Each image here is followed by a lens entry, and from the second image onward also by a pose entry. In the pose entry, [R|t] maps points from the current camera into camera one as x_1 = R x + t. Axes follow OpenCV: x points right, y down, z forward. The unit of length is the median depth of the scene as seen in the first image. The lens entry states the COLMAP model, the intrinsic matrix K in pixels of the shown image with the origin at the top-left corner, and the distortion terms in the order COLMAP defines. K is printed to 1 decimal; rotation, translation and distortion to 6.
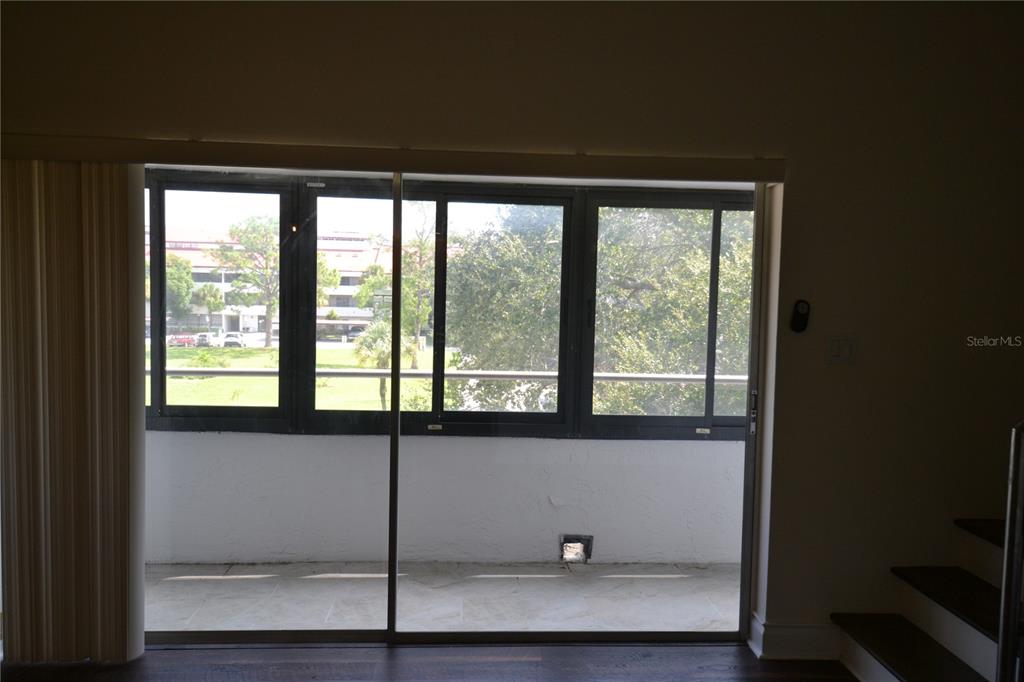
lens RADIAL K [[834.8, 0, 512.0], [0, 834.8, 341.0], [0, 0, 1]] dist [0.059831, -0.008827]
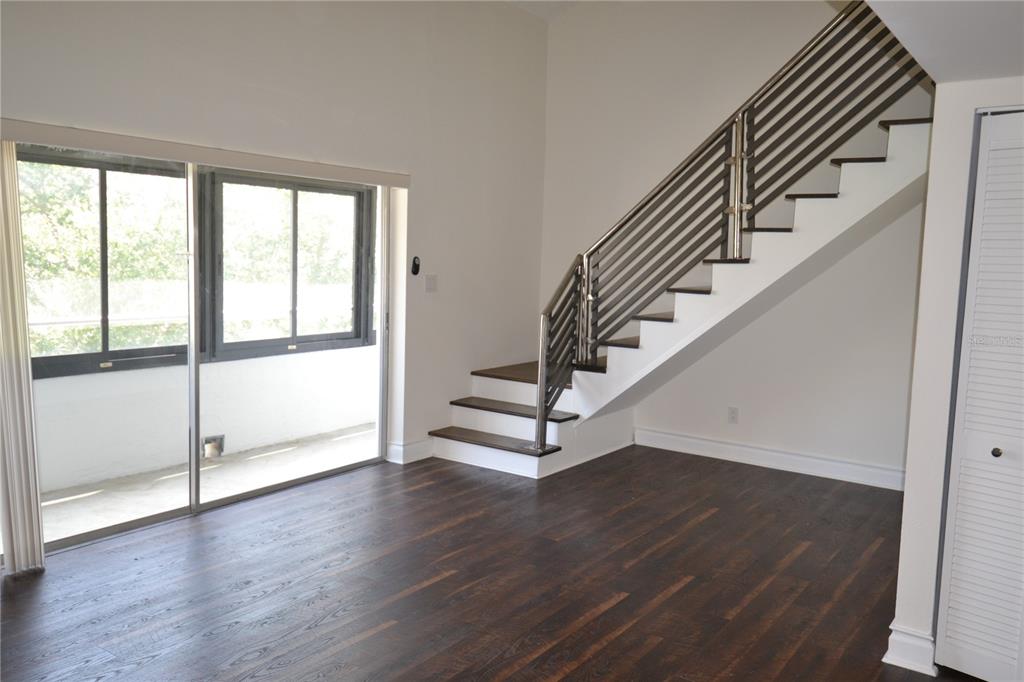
lens RADIAL K [[825.2, 0, 510.9], [0, 825.2, 337.9], [0, 0, 1]] dist [0.062845, -0.072544]
pose [[0.616294, -0.081851, 0.783251, -0.683000], [0.035340, 0.996457, 0.076324, -0.003339], [-0.786723, -0.019358, 0.617003, -0.169056]]
